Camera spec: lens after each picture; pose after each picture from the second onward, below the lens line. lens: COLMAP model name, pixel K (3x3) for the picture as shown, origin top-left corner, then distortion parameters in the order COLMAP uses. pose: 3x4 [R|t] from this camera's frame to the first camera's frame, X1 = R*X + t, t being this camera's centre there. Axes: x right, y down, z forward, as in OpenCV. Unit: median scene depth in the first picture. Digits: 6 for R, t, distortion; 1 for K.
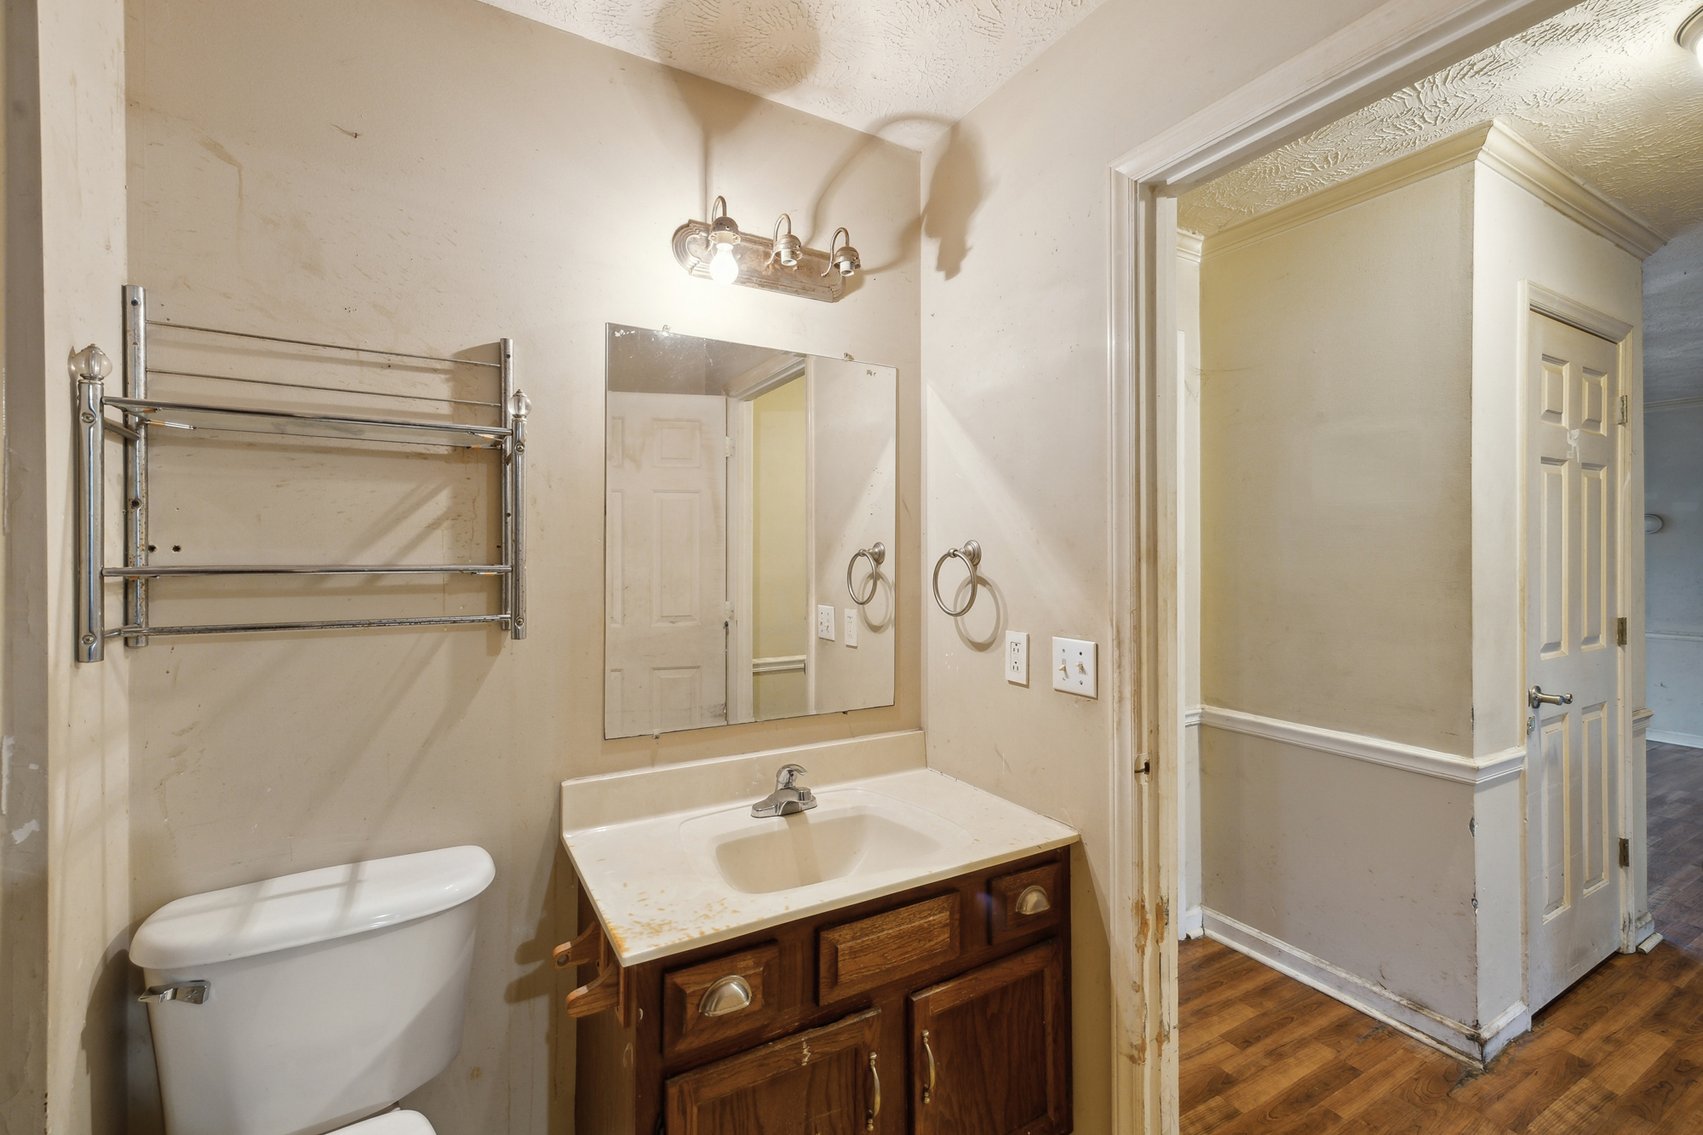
lens RADIAL K [[724.5, 0, 846.7], [0, 724.5, 555.4], [0, 0, 1]] dist [0.009862, 0.001048]
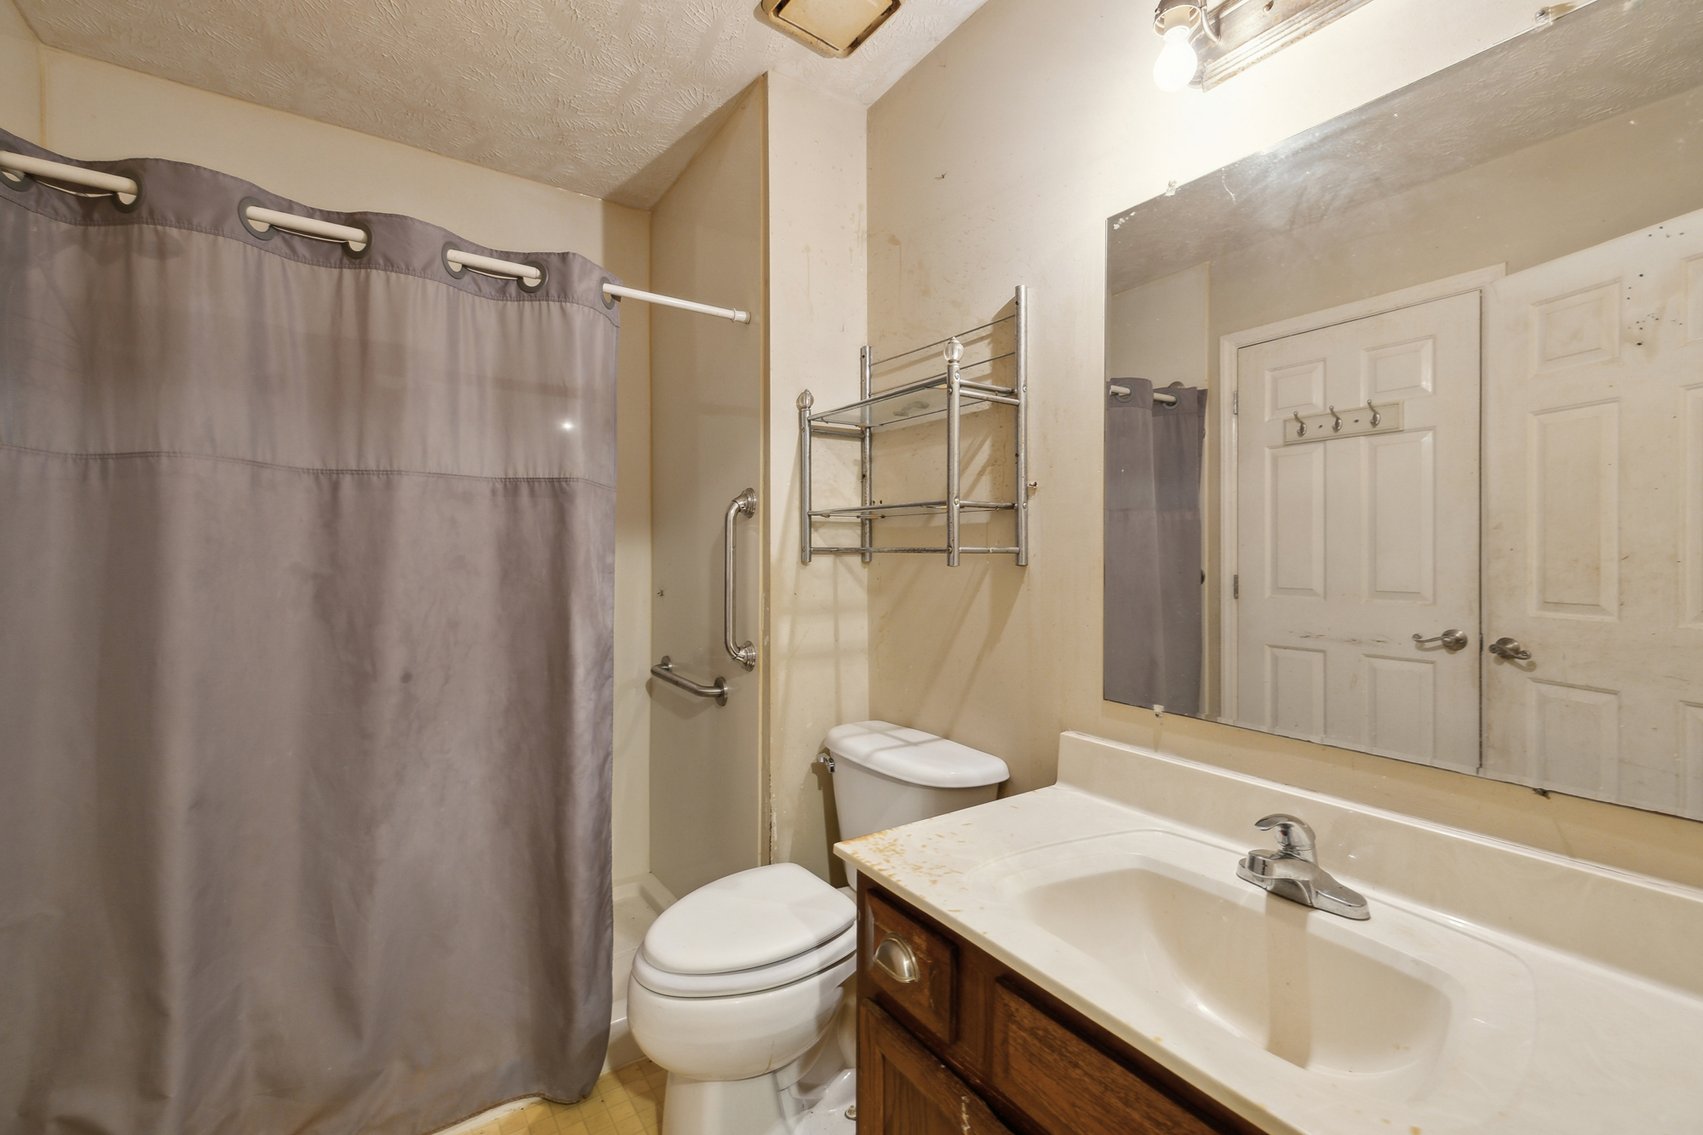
lens RADIAL K [[724.5, 0, 846.1], [0, 724.5, 559.3], [0, 0, 1]] dist [0.009862, 0.001048]
pose [[0.073544, 0.006117, -0.997273, 0.565421], [-0.006622, 0.999962, 0.005645, 0.091552], [0.997270, 0.006188, 0.073582, 0.692241]]
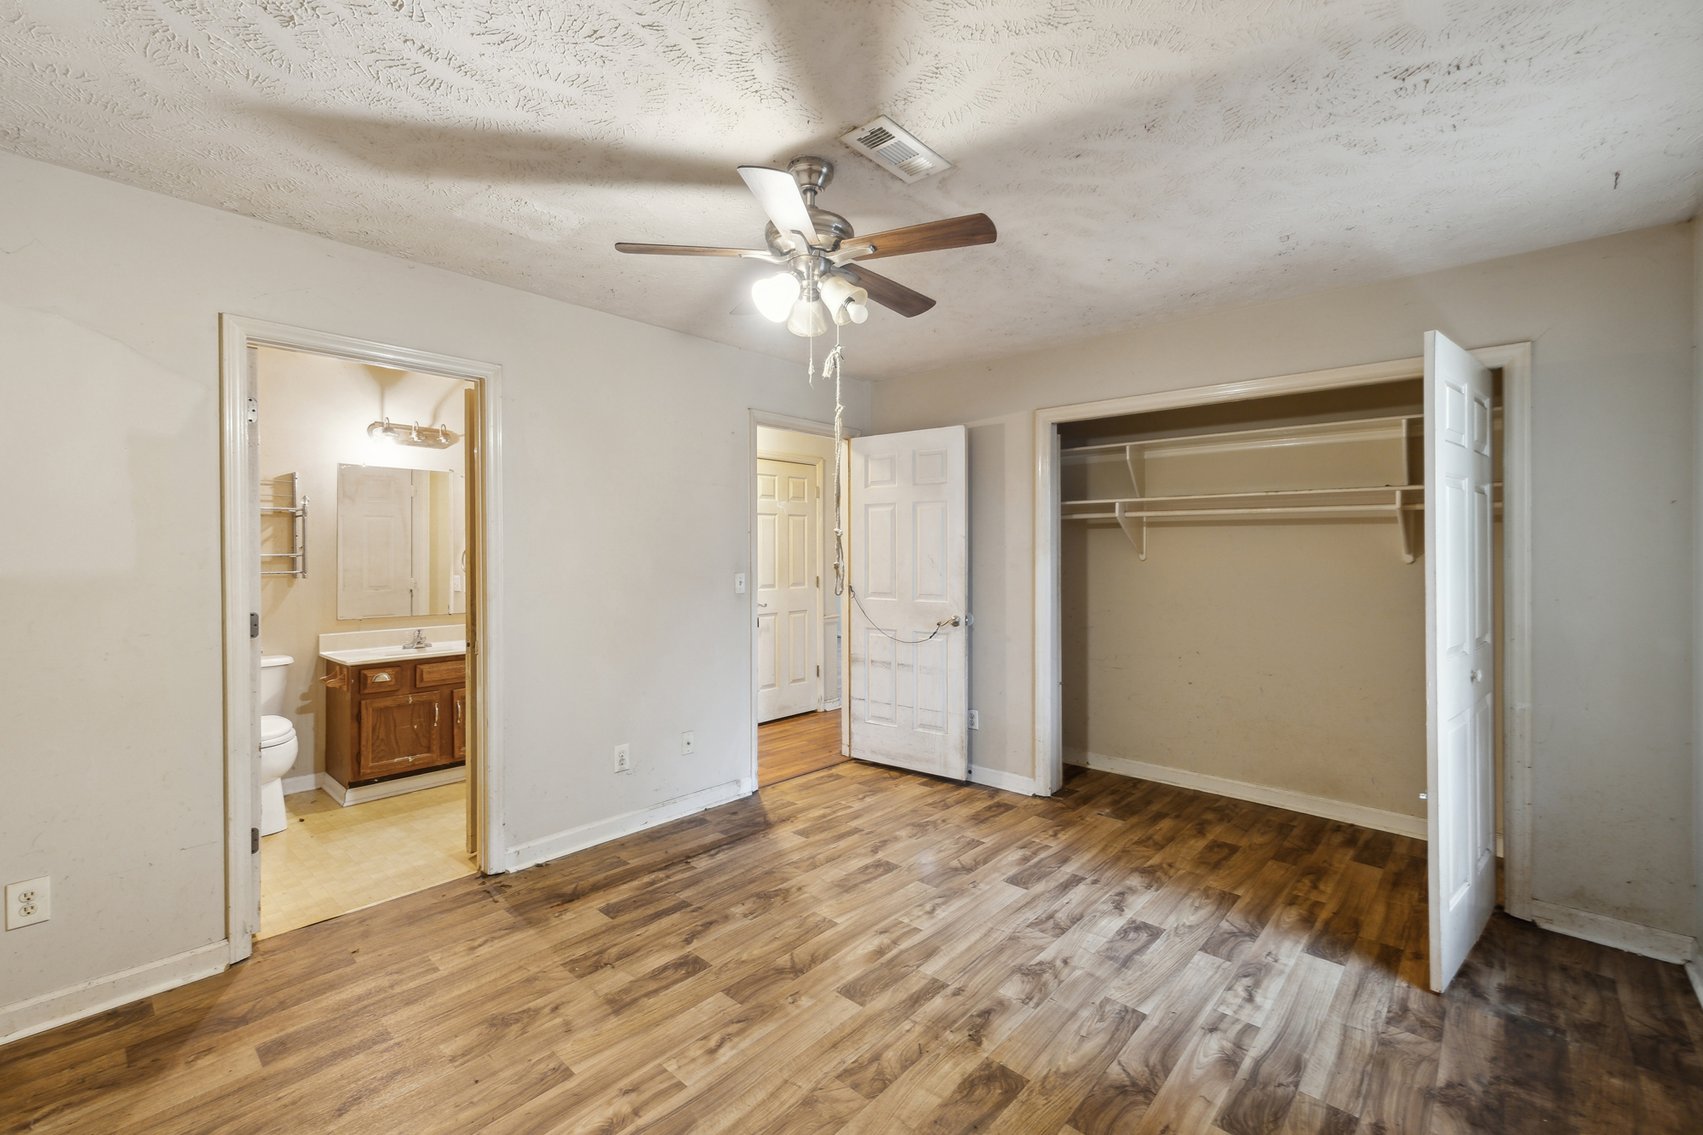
lens RADIAL K [[724.5, 0, 845.3], [0, 724.5, 558.0], [0, 0, 1]] dist [0.009862, 0.001048]
pose [[0.953148, -0.003798, 0.302482, 0.705045], [0.002545, 0.999986, 0.004538, 0.021331], [-0.302495, -0.003556, 0.953144, -2.338072]]
